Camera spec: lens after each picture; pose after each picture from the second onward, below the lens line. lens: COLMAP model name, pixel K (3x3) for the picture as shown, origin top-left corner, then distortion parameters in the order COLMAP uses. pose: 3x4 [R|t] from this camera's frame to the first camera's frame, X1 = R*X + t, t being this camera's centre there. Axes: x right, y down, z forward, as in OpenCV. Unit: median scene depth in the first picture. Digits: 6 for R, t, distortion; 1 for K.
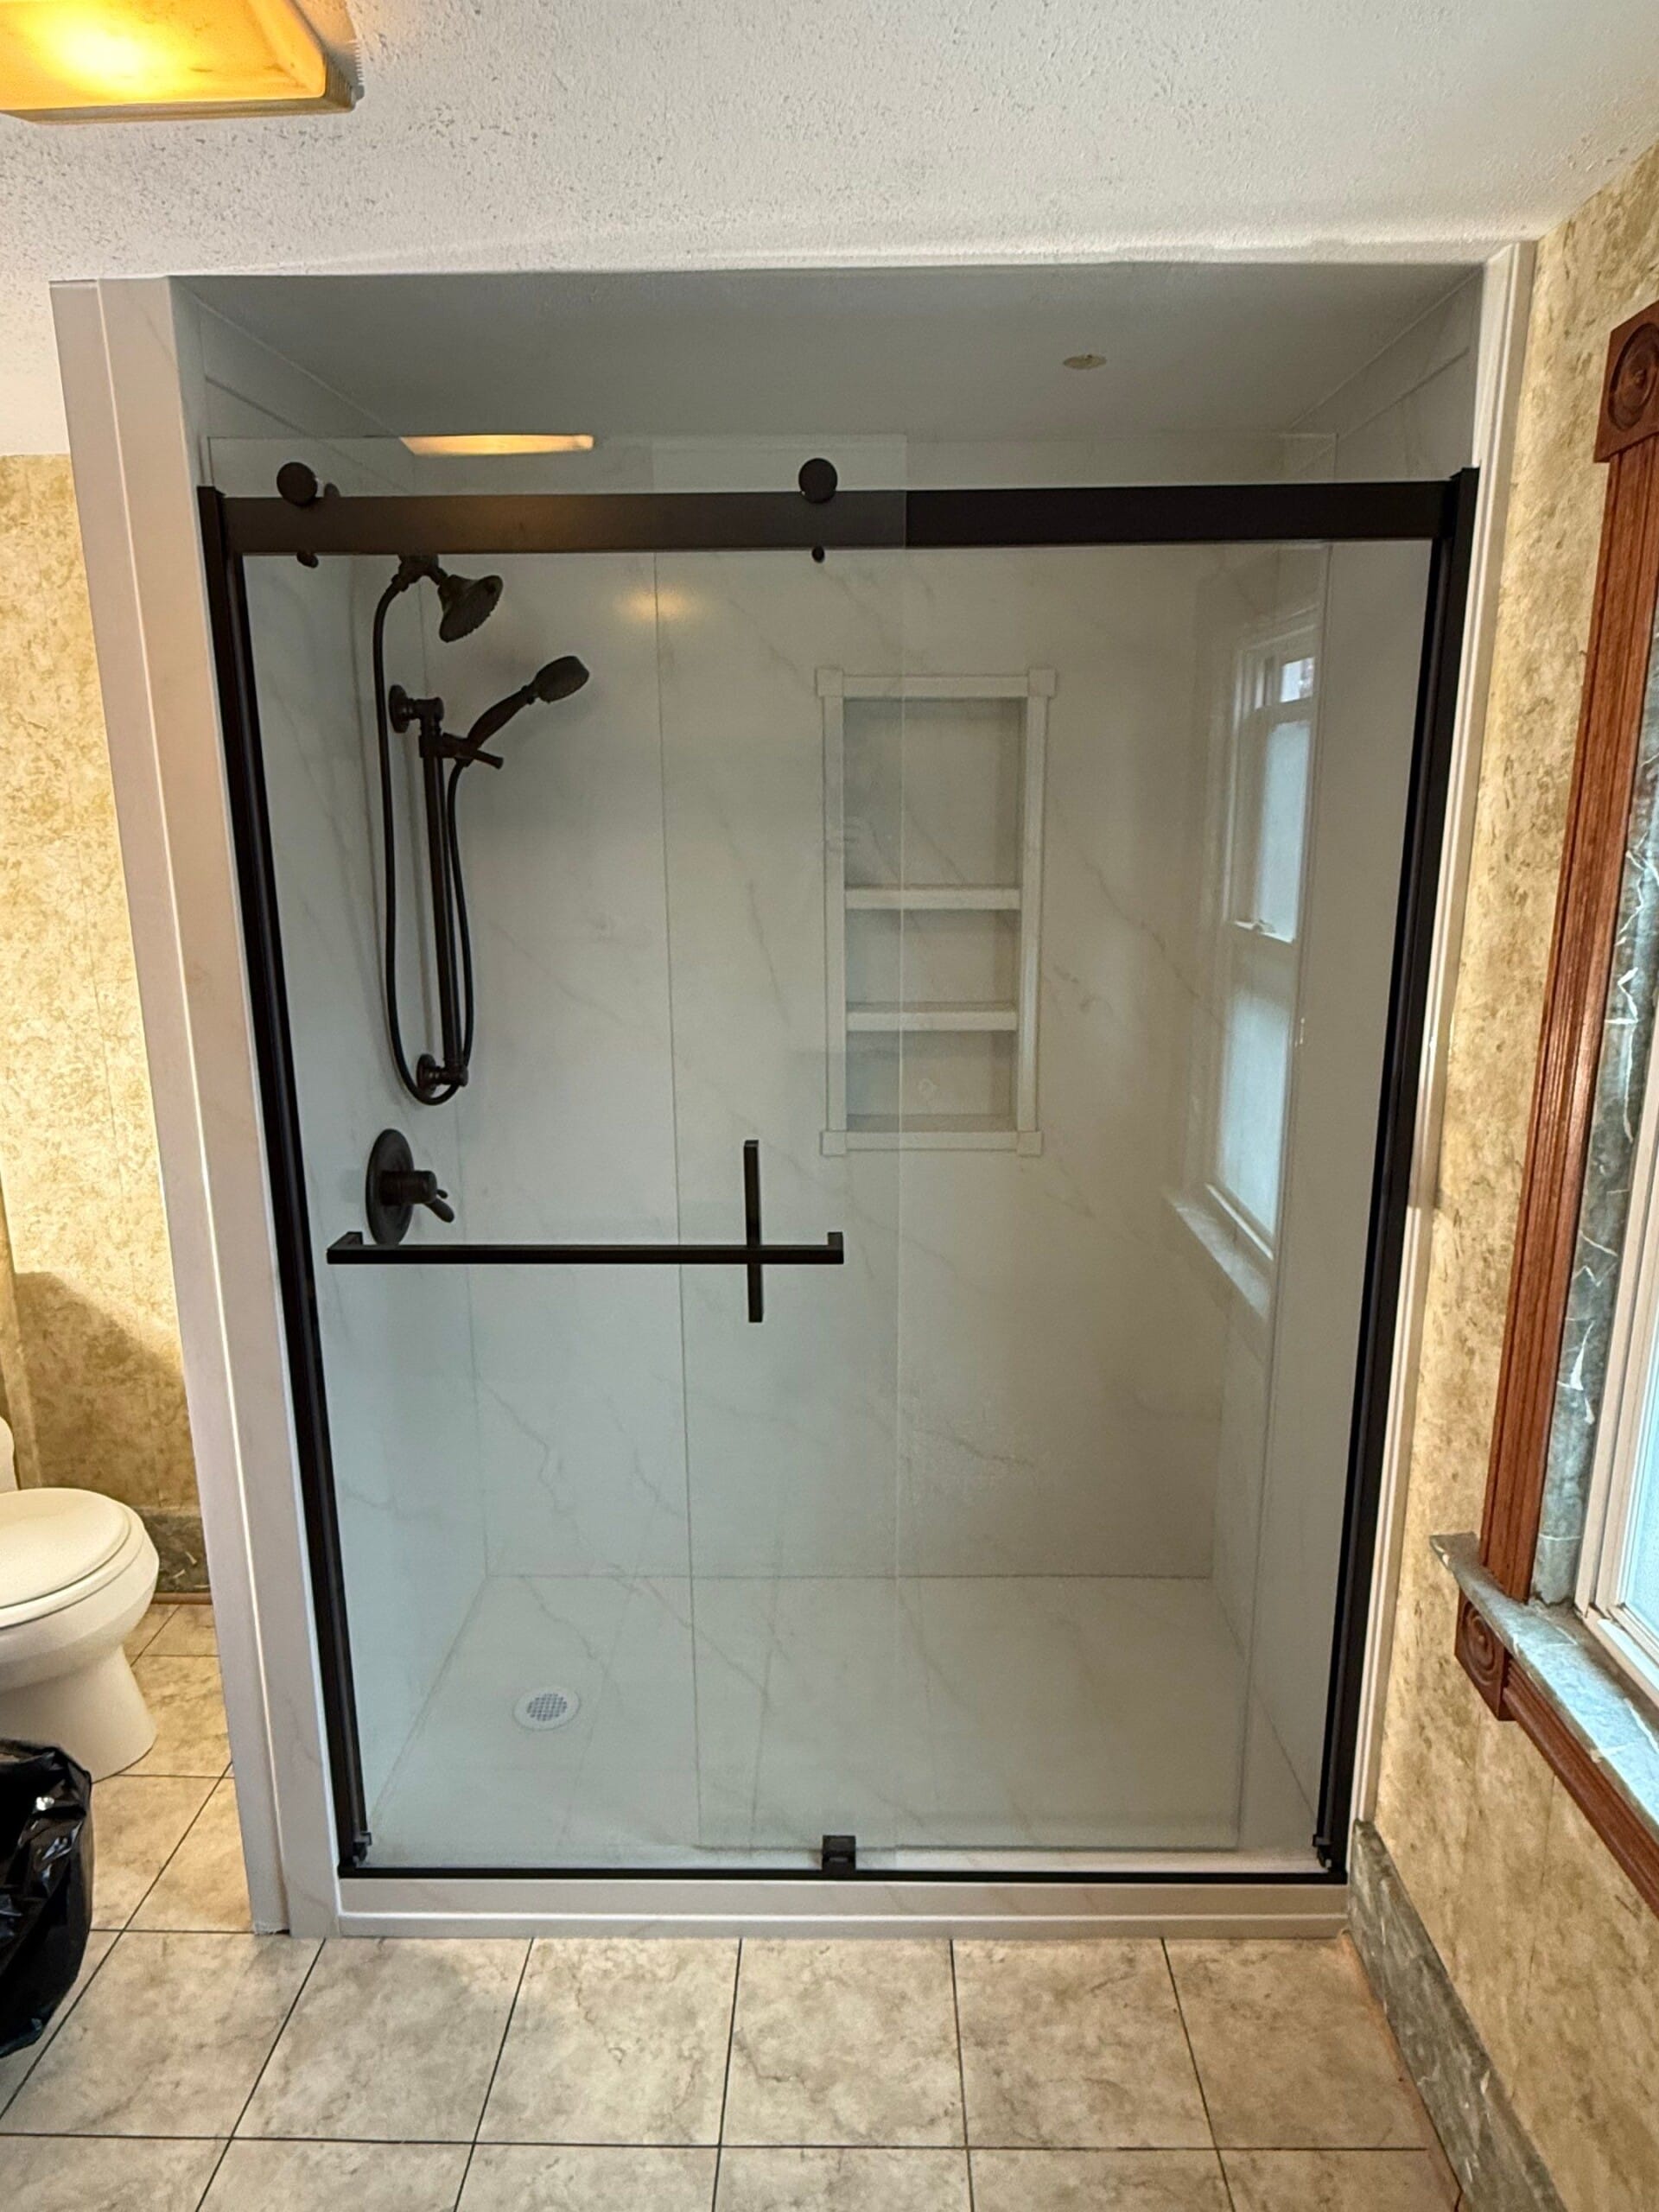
lens RADIAL K [[1336.1, 0, 828.5], [0, 1336.1, 1094.3], [0, 0, 1]] dist [-0.001600, 0.001104]
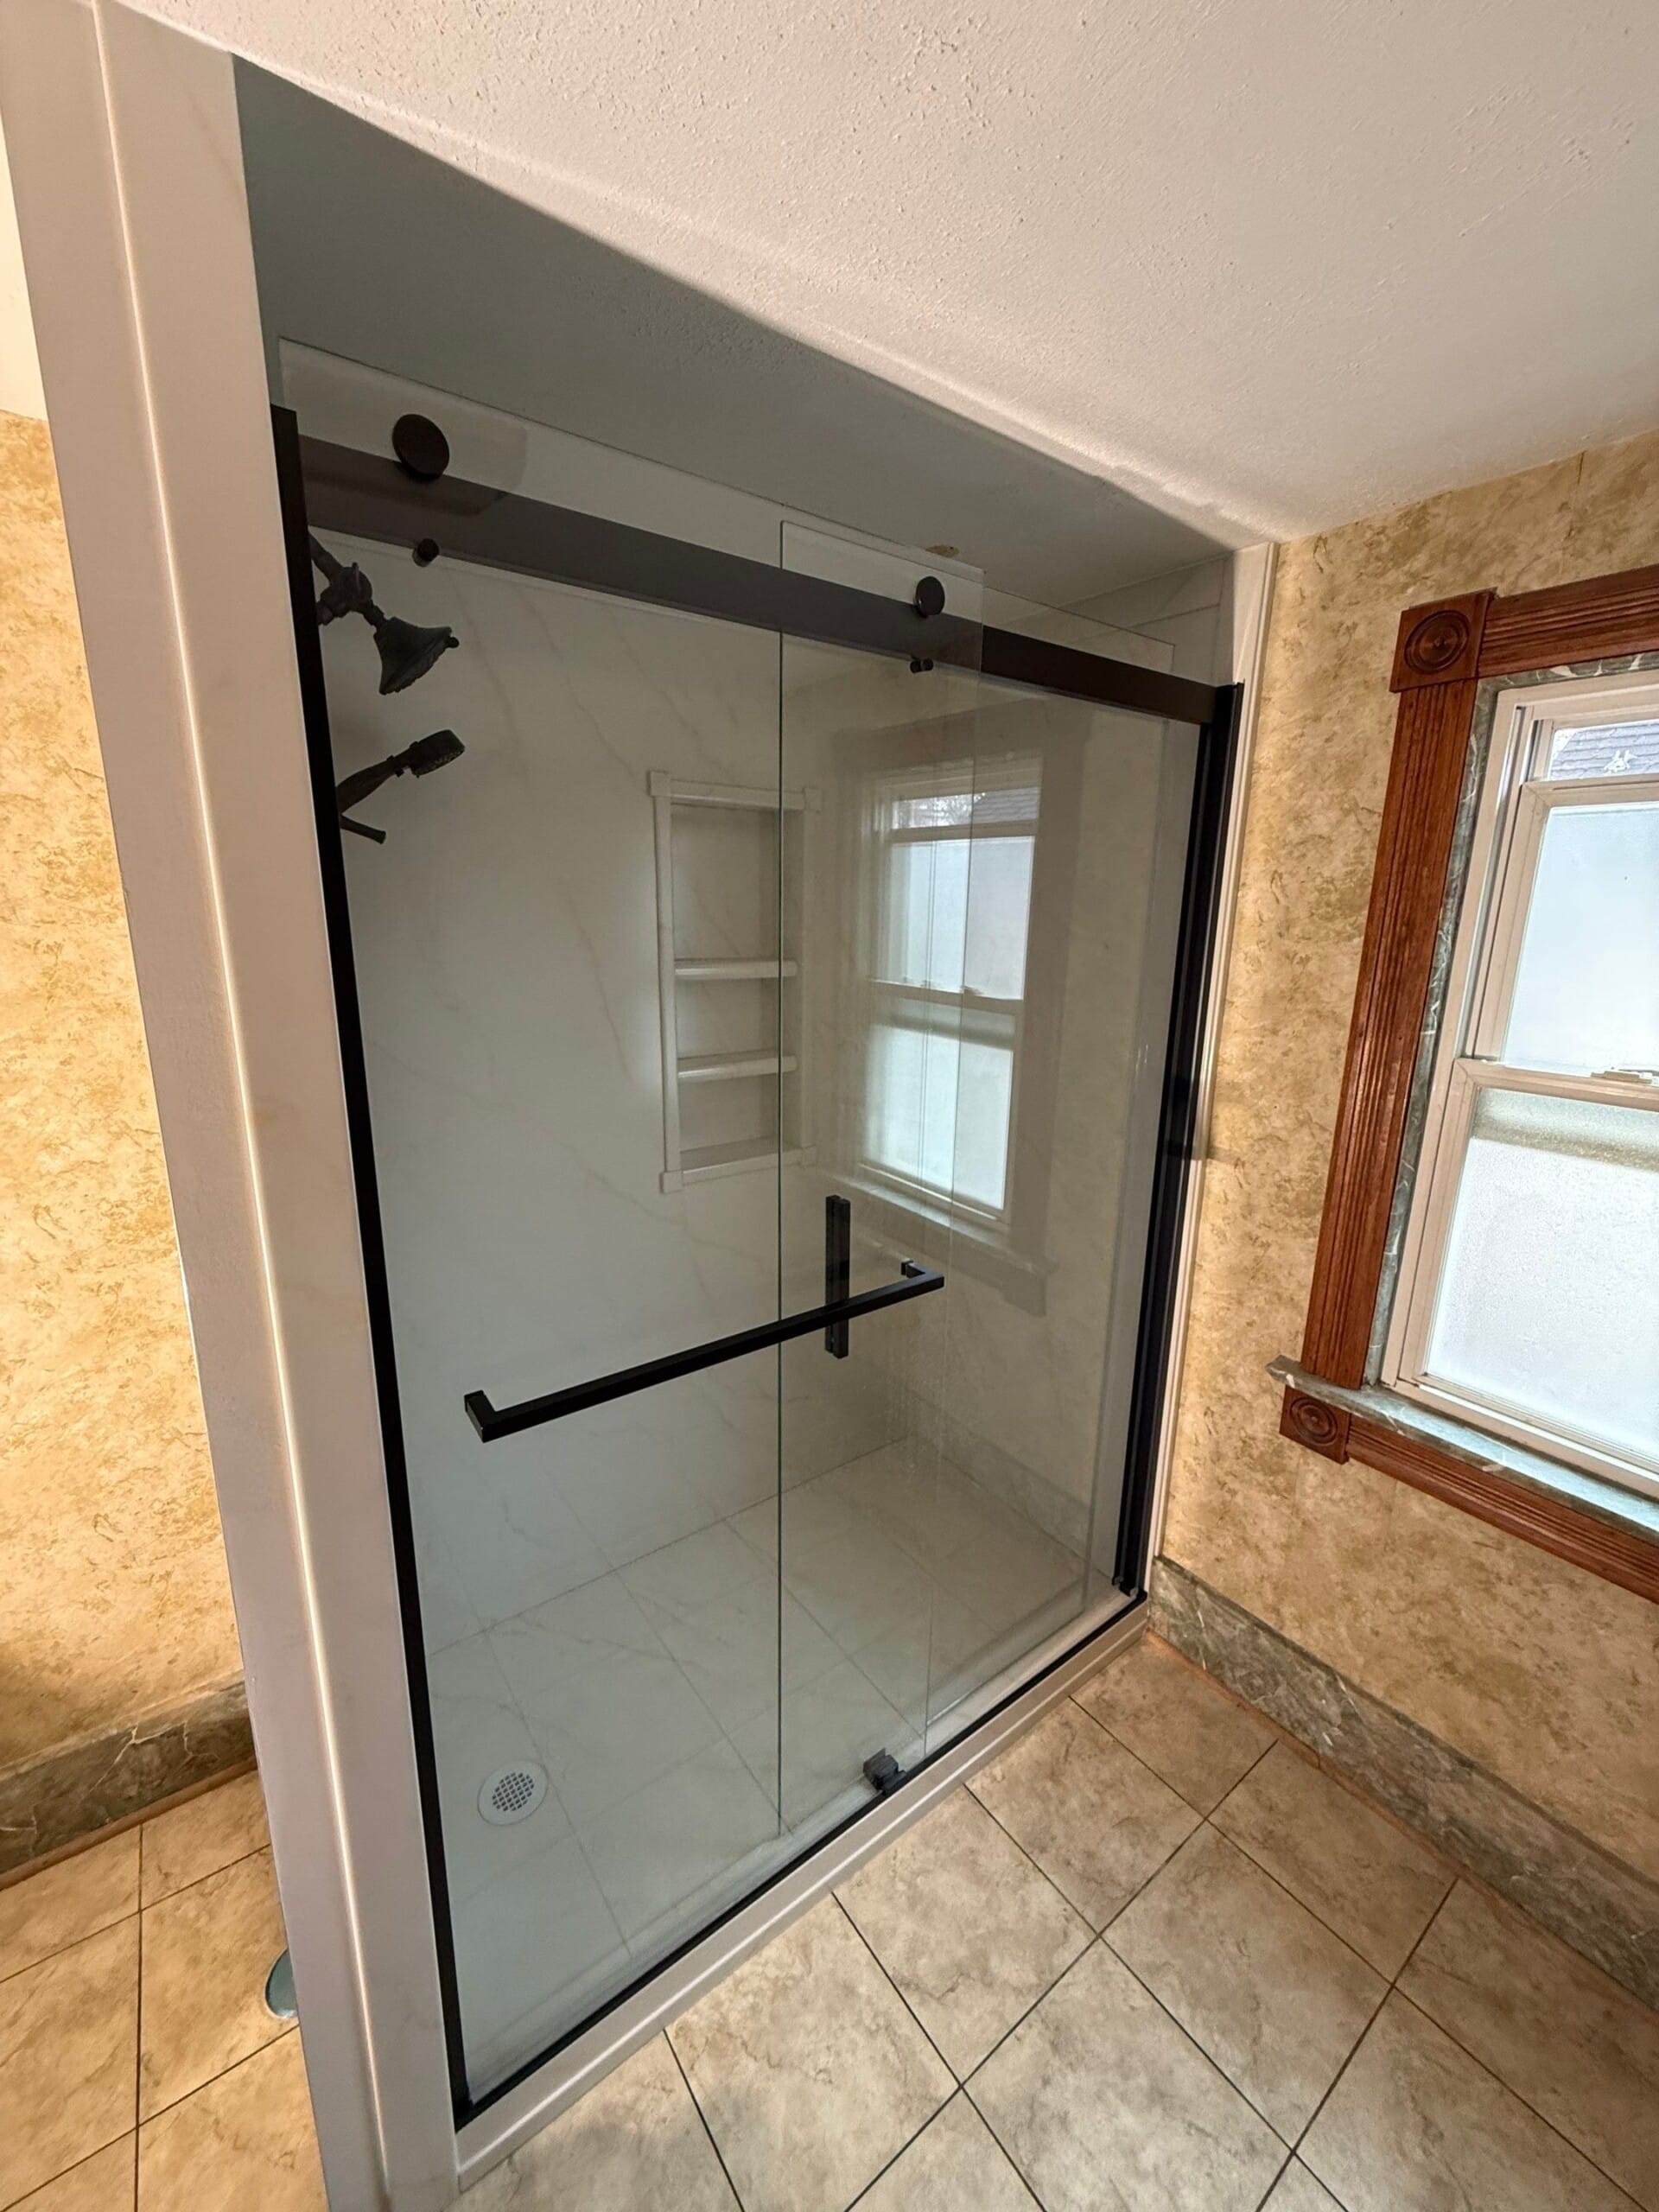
lens RADIAL K [[891.2, 0, 839.7], [0, 891.2, 1095.6], [0, 0, 1]] dist [0.000210, -0.000276]
pose [[0.785631, -0.117149, 0.607503, -0.518197], [0.113959, 0.992510, 0.044019, -0.084348], [-0.608109, 0.034648, 0.793097, 0.436627]]
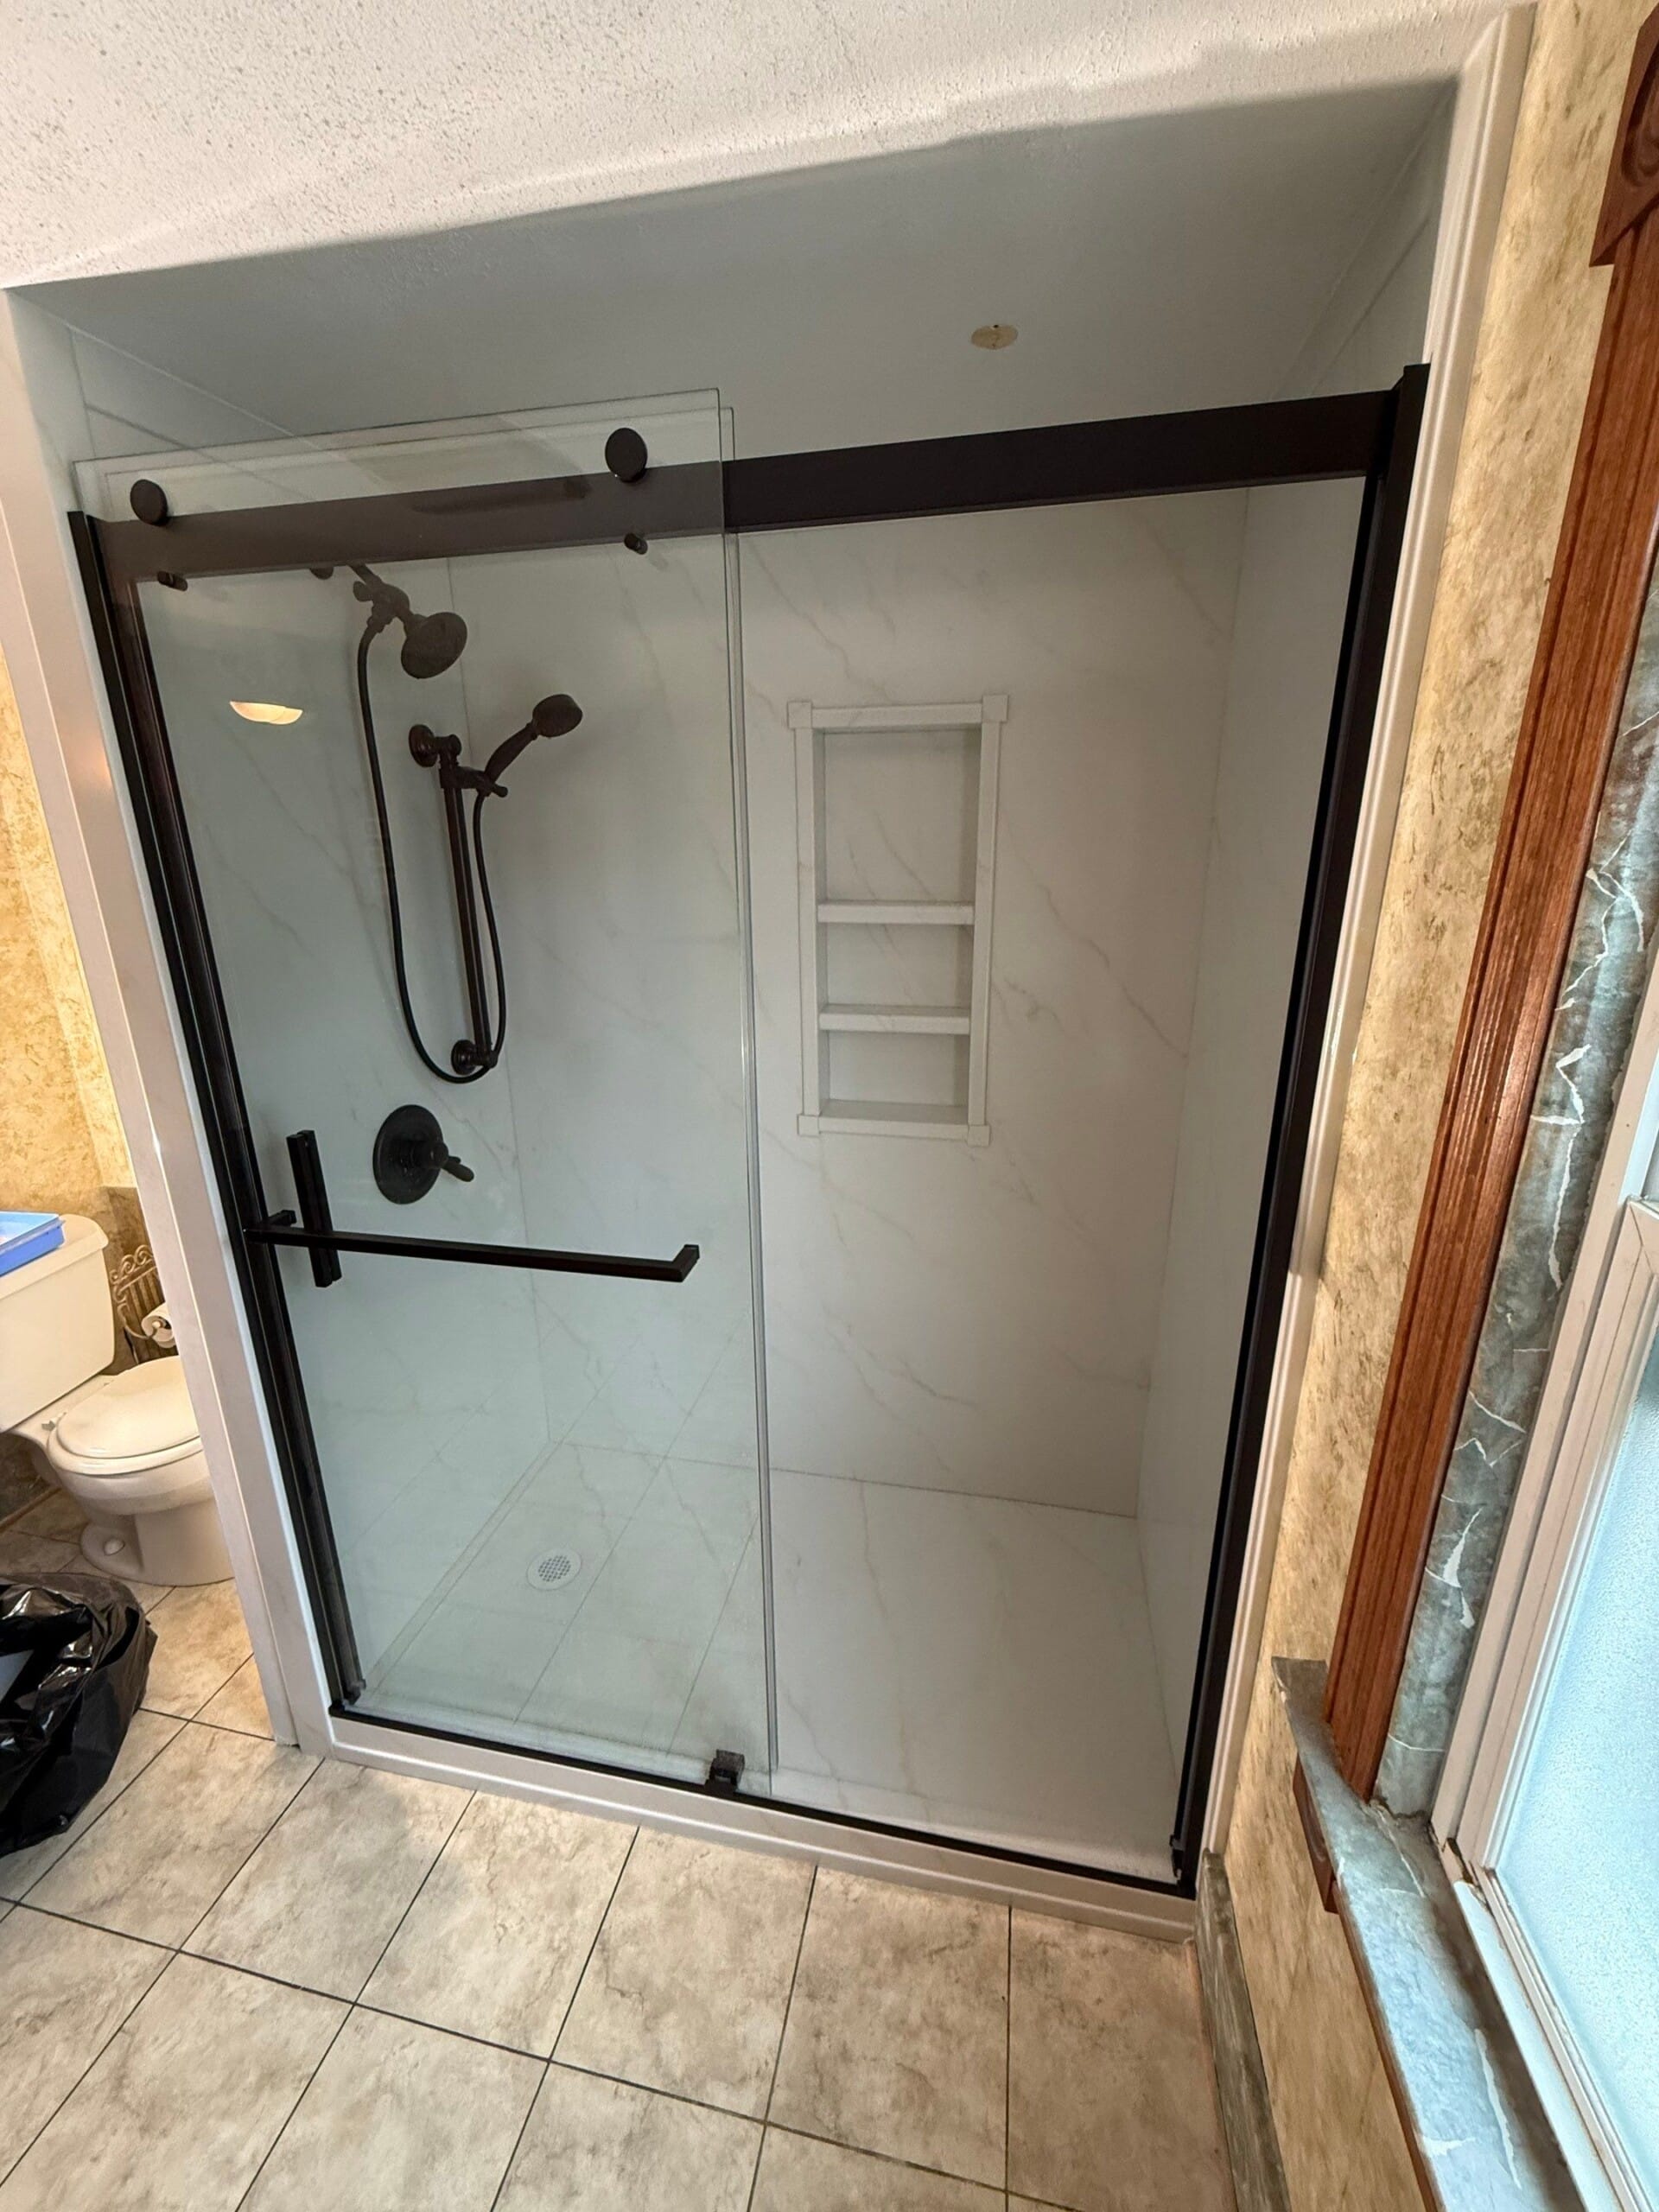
lens RADIAL K [[891.2, 0, 820.2], [0, 891.2, 1097.0], [0, 0, 1]] dist [0.000210, -0.000276]
pose [[0.981687, 0.048020, -0.184352, 0.234778], [-0.035464, 0.996859, 0.070816, -0.065859], [0.187173, -0.062982, 0.980306, 0.369040]]
